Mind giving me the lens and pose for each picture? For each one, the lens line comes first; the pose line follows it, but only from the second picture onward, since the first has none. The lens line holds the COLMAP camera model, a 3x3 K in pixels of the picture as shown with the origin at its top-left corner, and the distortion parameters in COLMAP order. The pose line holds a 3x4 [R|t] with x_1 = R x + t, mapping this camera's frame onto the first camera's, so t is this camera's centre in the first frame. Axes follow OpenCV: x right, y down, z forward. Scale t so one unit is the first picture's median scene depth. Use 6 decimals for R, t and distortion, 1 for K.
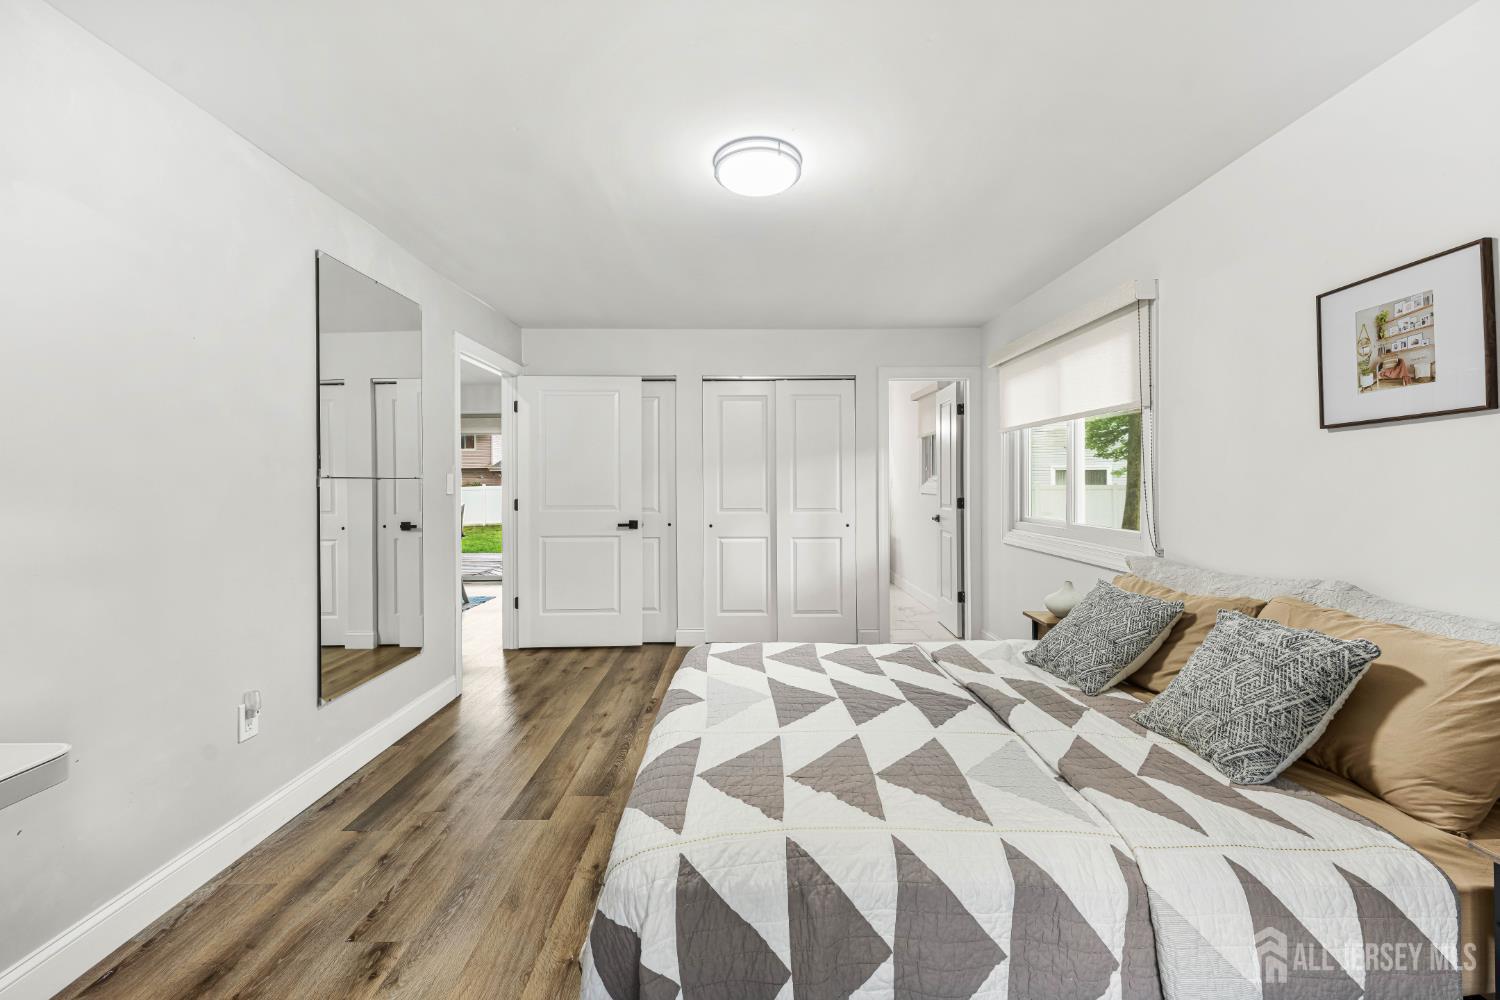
lens RADIAL K [[580.6, 0, 755.4], [0, 580.6, 481.2], [0, 0, 1]] dist [-0.000360, -0.000110]
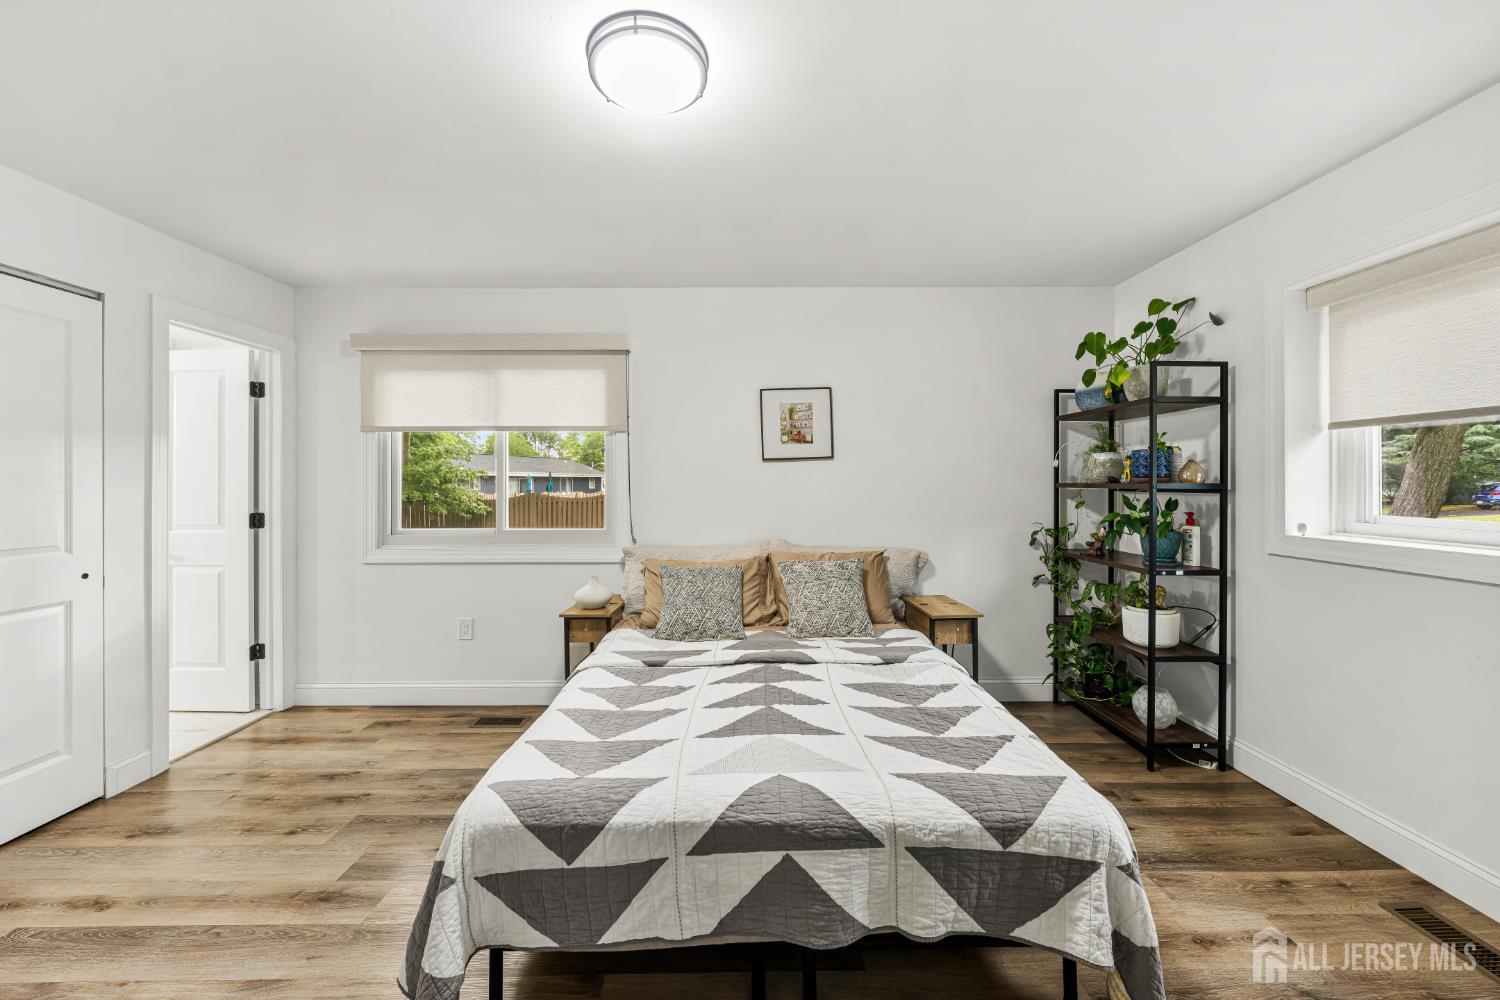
lens RADIAL K [[545.7, 0, 753.6], [0, 545.7, 487.1], [0, 0, 1]] dist [-0.002636, -0.000074]
pose [[0.020465, -0.003934, 0.999783, -0.824224], [0.002919, 0.999988, 0.003875, -0.010466], [-0.999786, 0.002839, 0.020477, 1.028464]]
